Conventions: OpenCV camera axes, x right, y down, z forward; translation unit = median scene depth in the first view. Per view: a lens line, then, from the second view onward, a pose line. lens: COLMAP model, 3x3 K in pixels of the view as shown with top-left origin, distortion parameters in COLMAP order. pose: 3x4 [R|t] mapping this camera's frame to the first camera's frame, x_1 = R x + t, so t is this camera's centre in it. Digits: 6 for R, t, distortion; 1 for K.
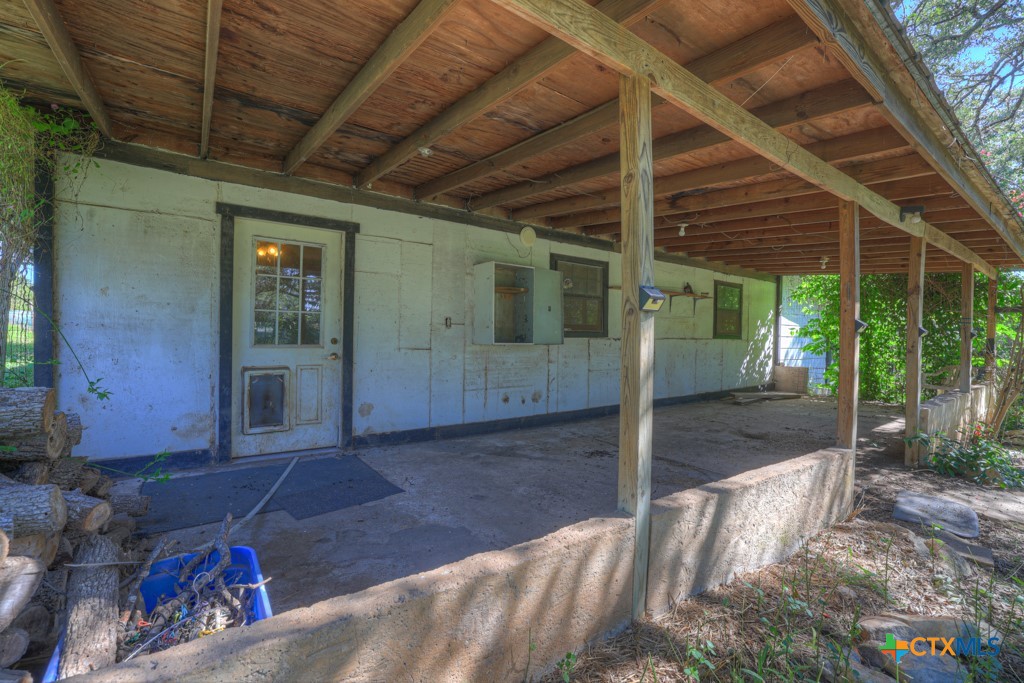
lens RADIAL K [[435.4, 0, 503.5], [0, 435.4, 338.8], [0, 0, 1]] dist [-0.051583, 0.017505]
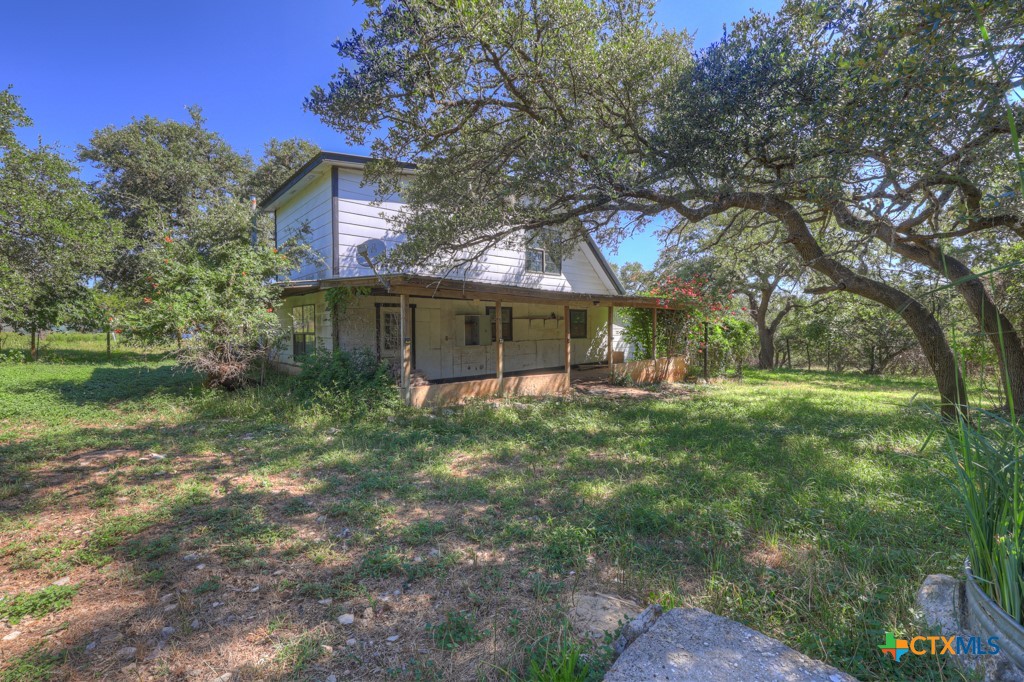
lens RADIAL K [[435.4, 0, 503.5], [0, 435.4, 338.3], [0, 0, 1]] dist [-0.051583, 0.017505]
pose [[0.990601, -0.025196, 0.134442, -0.116476], [0.022700, 0.999541, 0.020064, -0.067756], [-0.134886, -0.016823, 0.990718, -1.318356]]
